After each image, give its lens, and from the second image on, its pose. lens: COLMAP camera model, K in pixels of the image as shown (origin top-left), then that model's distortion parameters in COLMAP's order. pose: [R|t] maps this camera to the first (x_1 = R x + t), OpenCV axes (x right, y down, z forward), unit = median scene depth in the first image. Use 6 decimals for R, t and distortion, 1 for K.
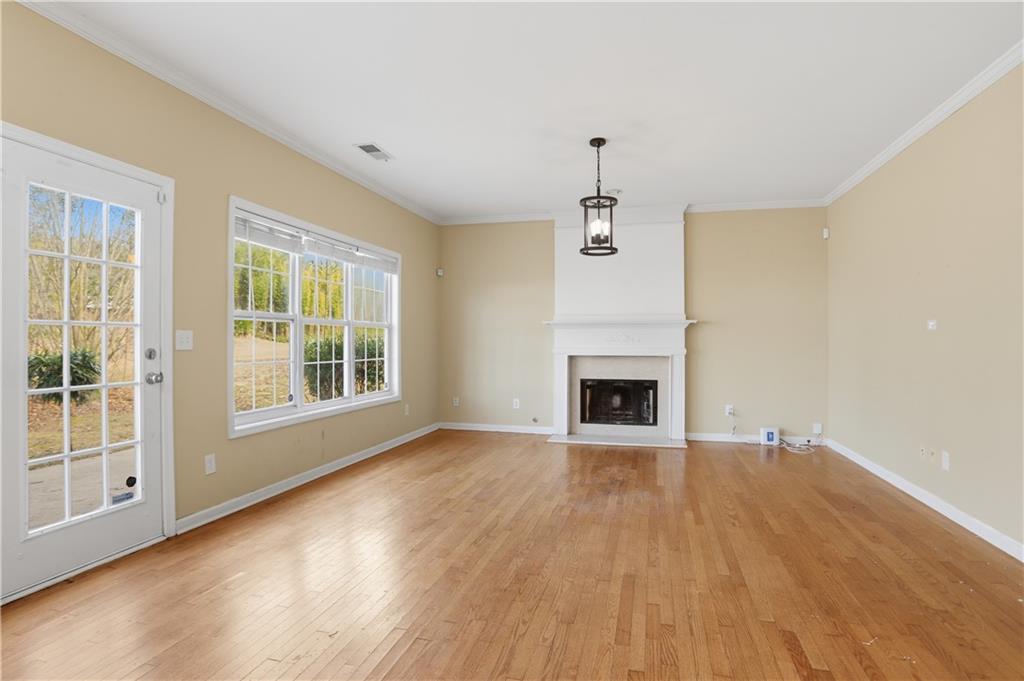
lens RADIAL K [[539.7, 0, 507.6], [0, 539.7, 345.8], [0, 0, 1]] dist [-0.037900, 0.000498]
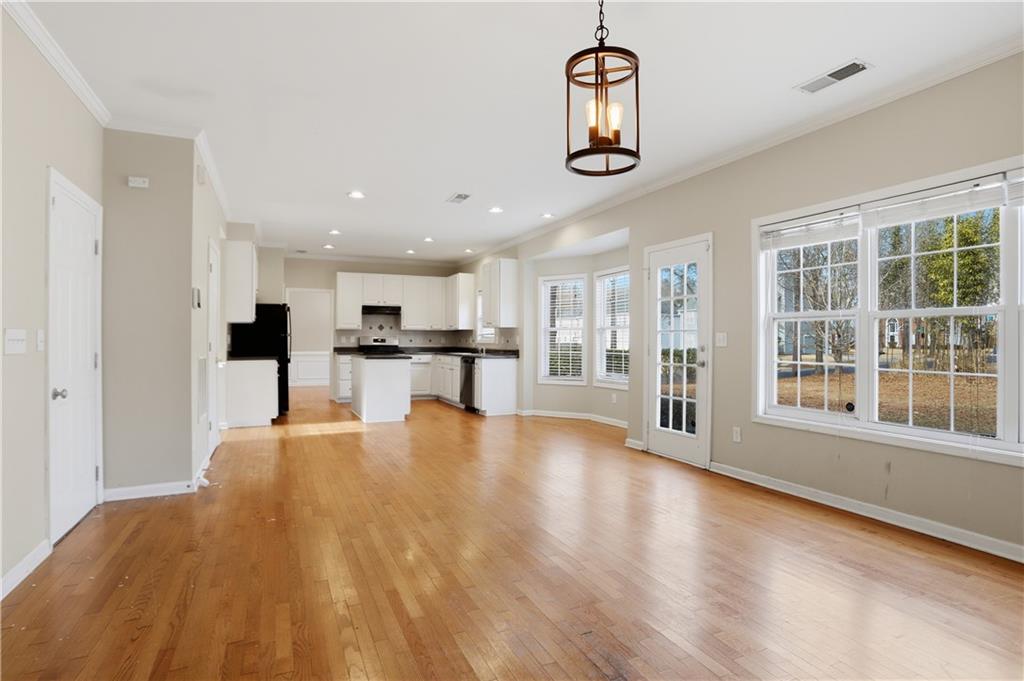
lens RADIAL K [[538.8, 0, 512.0], [0, 538.8, 340.5], [0, 0, 1]] dist [-0.037421, 0.001767]
pose [[-0.778457, -0.001775, -0.627695, 0.380454], [-0.010304, 0.999897, 0.009952, -0.008403], [0.627613, 0.014215, -0.778396, 0.920708]]
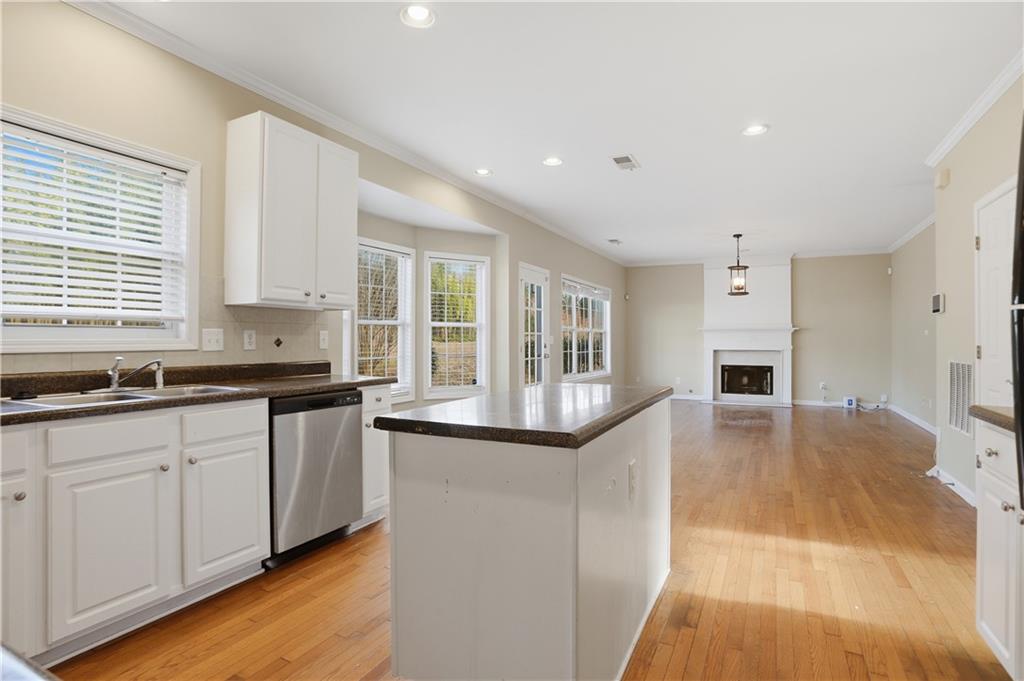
lens RADIAL K [[538.8, 0, 512.0], [0, 538.8, 340.5], [0, 0, 1]] dist [-0.037421, 0.001767]
pose [[0.980701, 0.002480, -0.195496, -0.170646], [-0.004677, 0.999931, -0.010778, 0.010883], [0.195456, 0.011484, 0.980645, -0.703925]]
